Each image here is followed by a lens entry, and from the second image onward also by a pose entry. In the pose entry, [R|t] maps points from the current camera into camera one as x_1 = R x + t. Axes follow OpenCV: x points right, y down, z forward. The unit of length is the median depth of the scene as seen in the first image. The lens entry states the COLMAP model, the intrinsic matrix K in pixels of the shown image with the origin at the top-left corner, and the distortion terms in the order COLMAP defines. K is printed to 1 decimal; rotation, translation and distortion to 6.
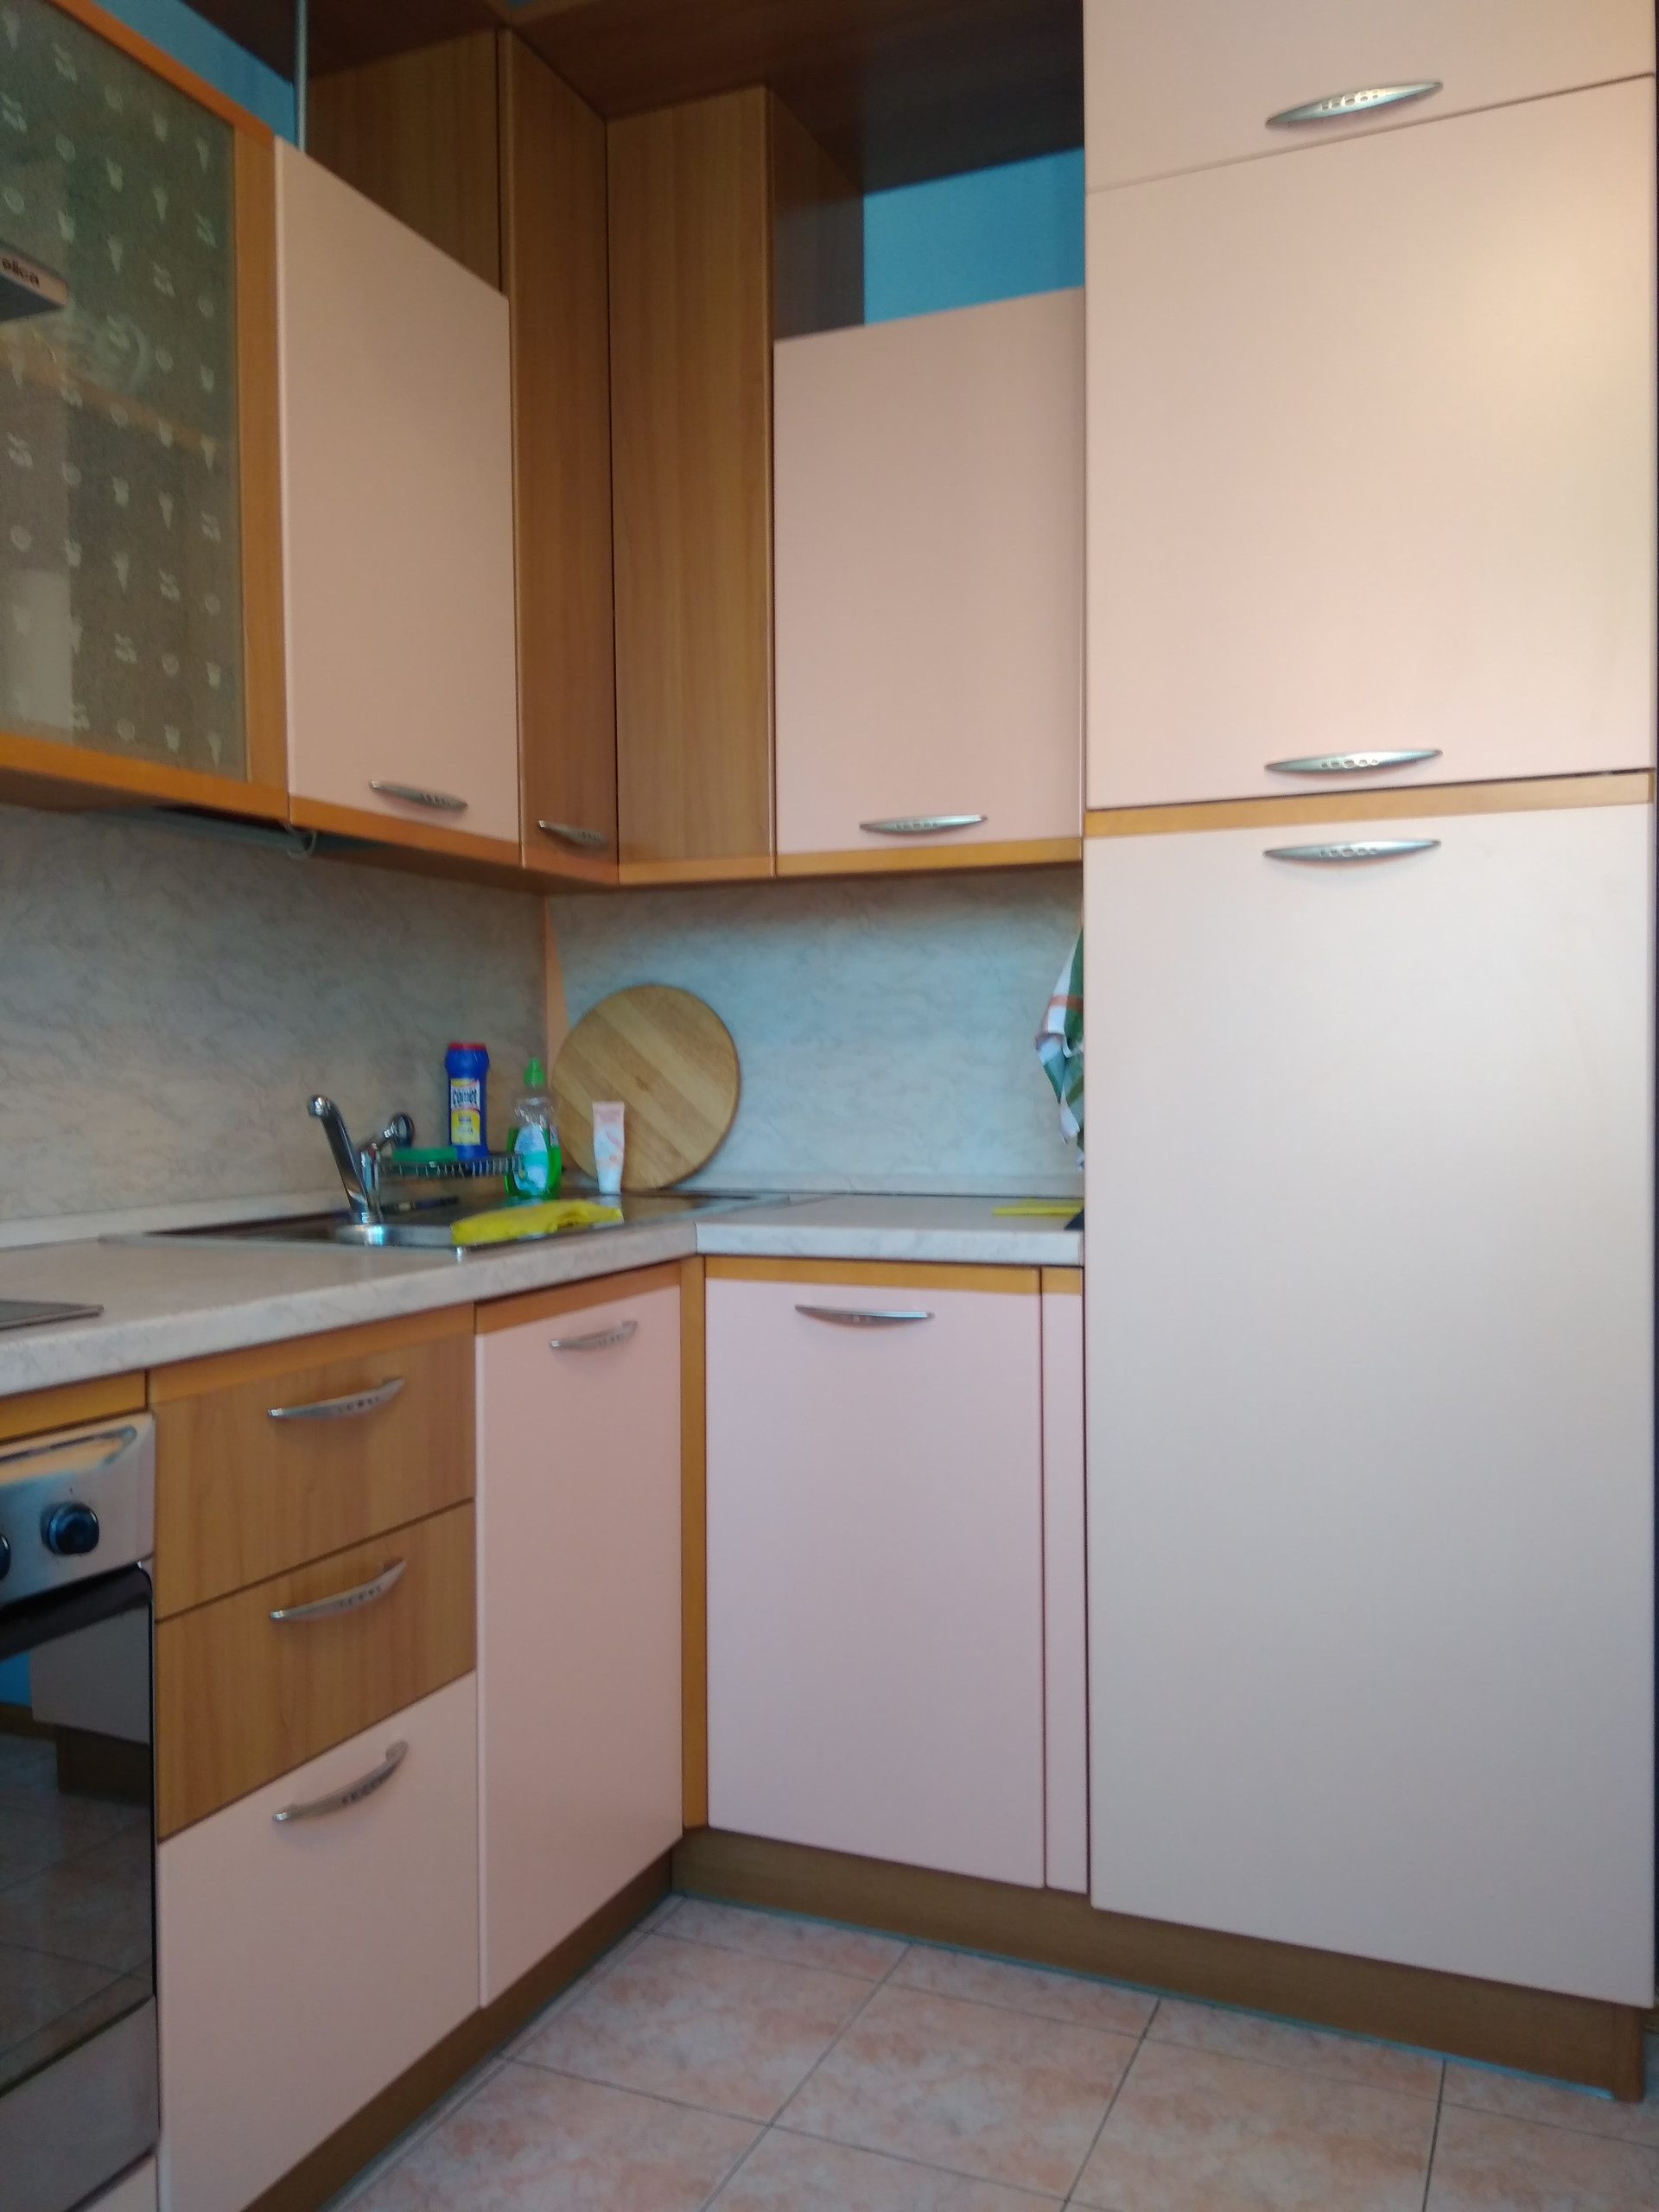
lens RADIAL K [[1760.3, 0, 848.2], [0, 1760.3, 1096.0], [0, 0, 1]] dist [0.078977, -0.093863]
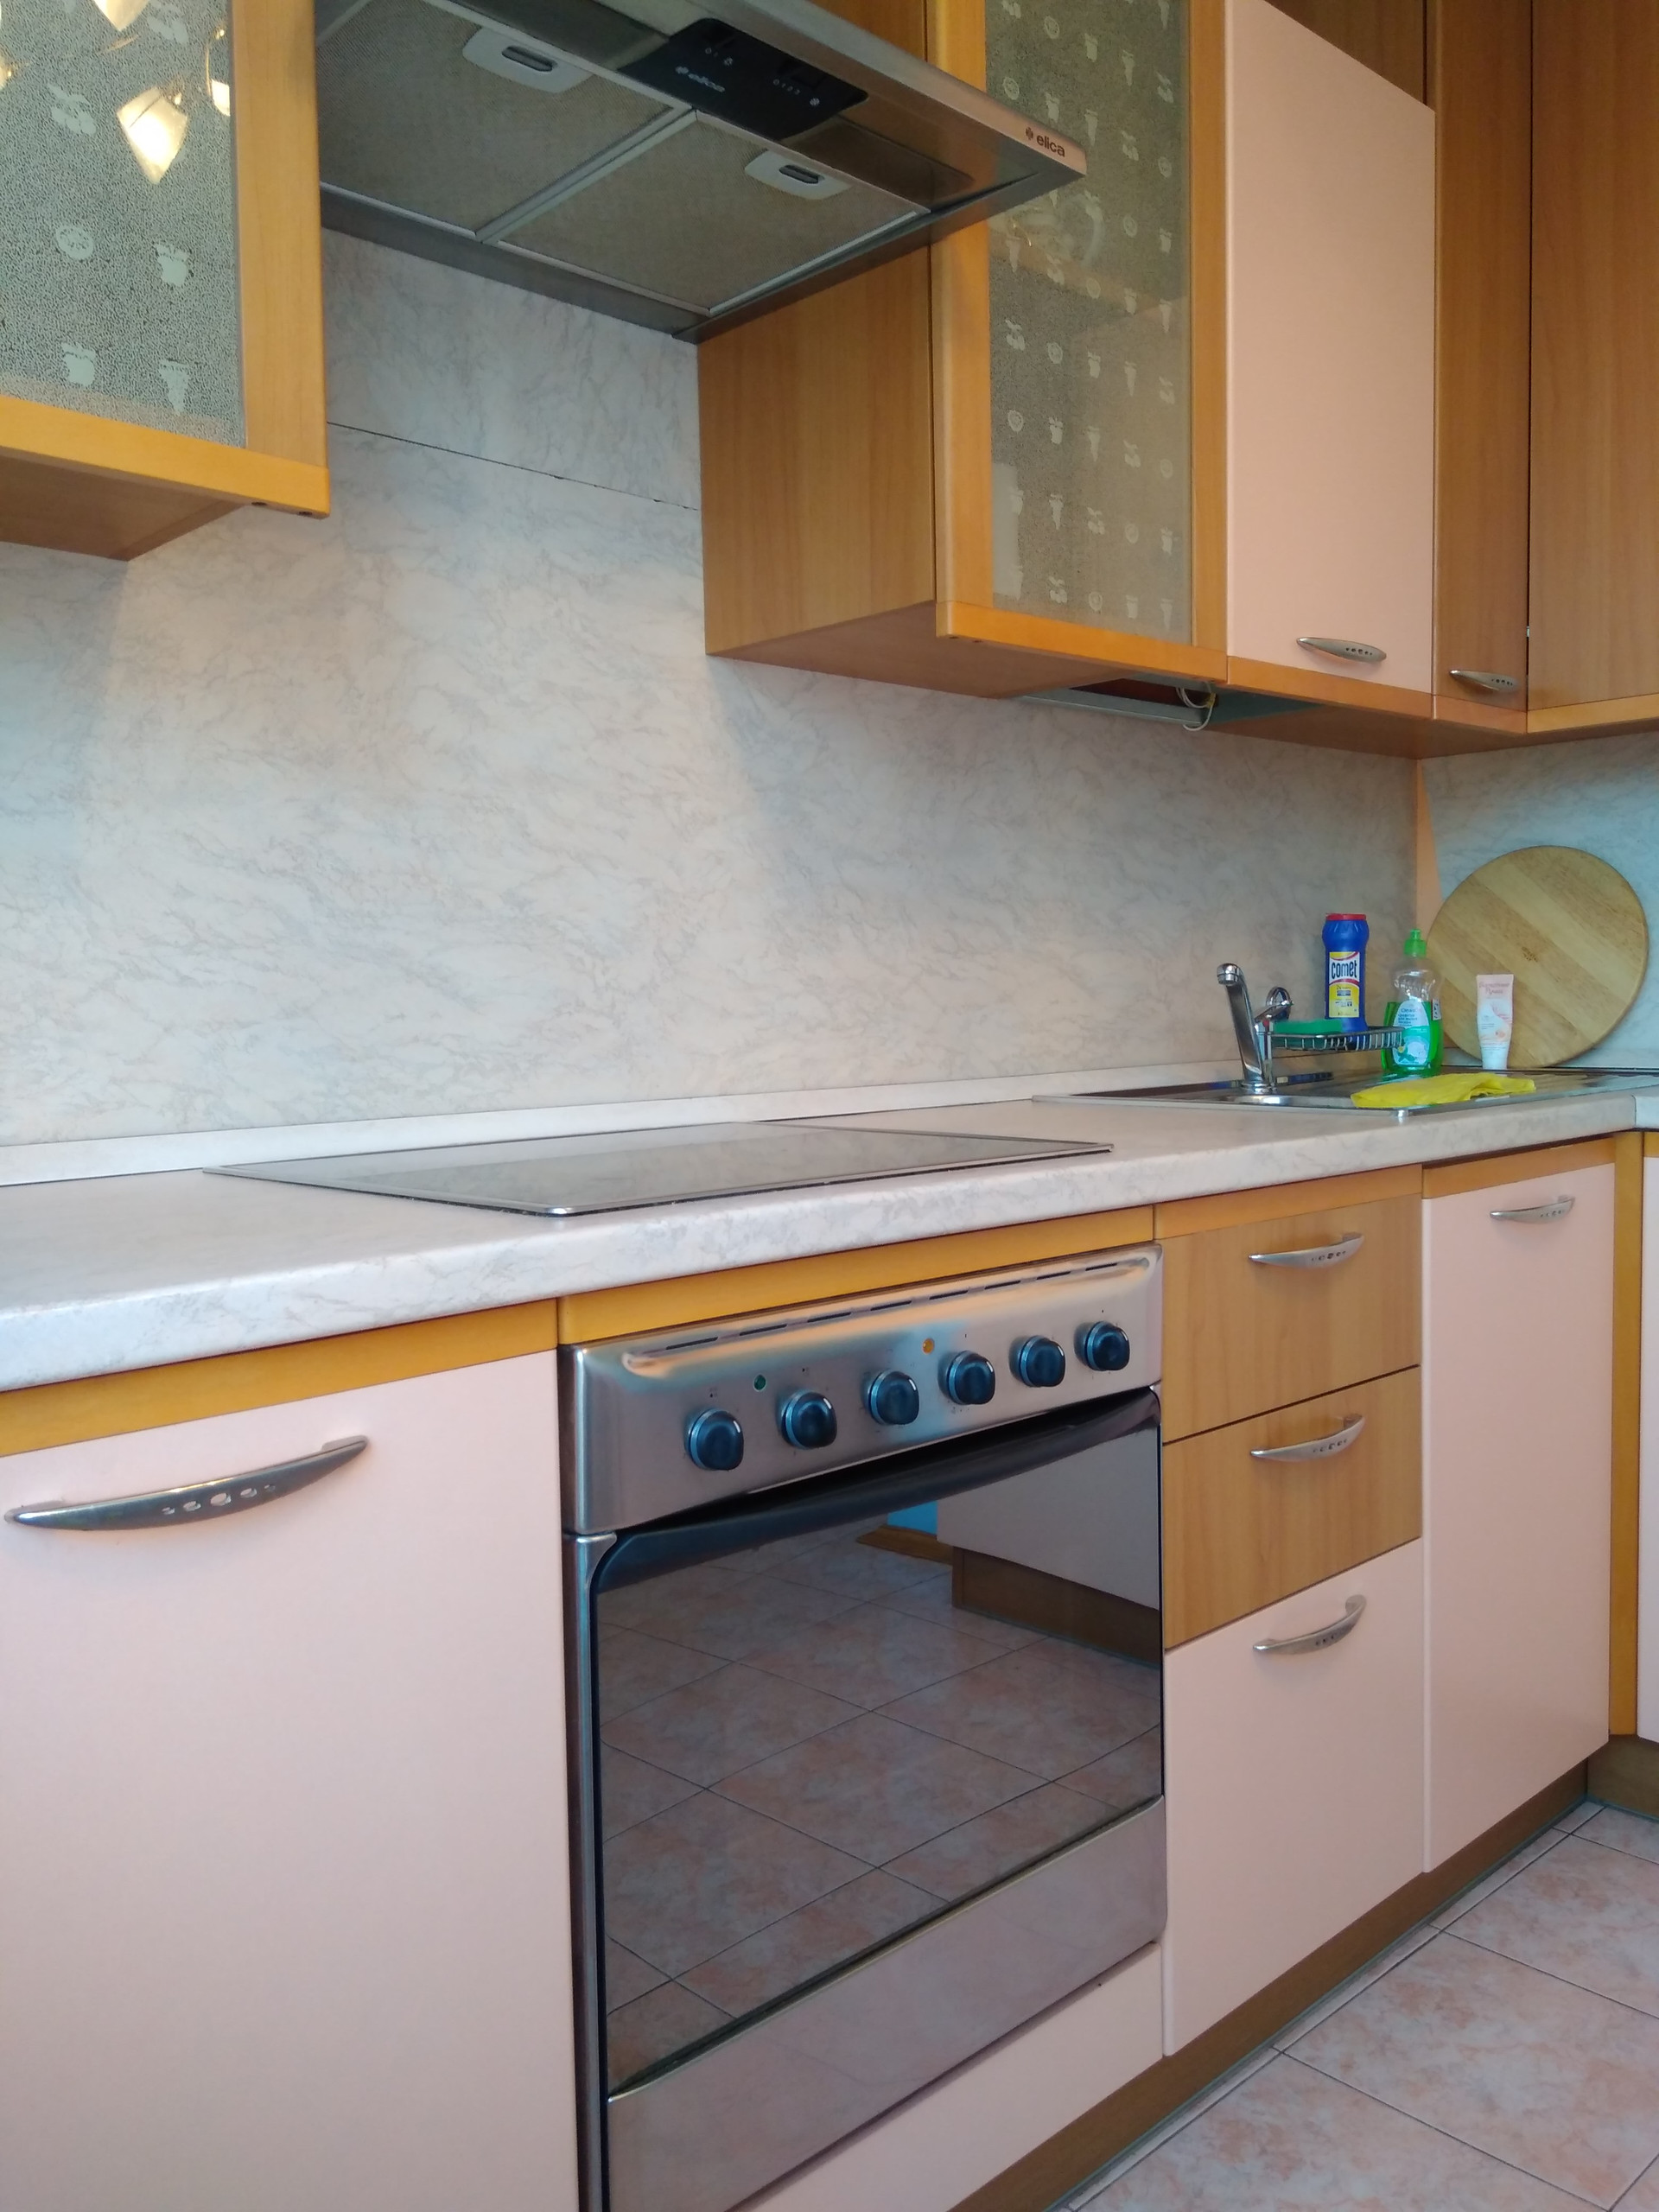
lens RADIAL K [[1760.3, 0, 836.2], [0, 1760.3, 1098.8], [0, 0, 1]] dist [0.078977, -0.093863]
pose [[0.917580, 0.009255, -0.397443, -0.110828], [0.010997, 0.998756, 0.048646, 0.027629], [0.397398, -0.049007, 0.916337, -0.018050]]
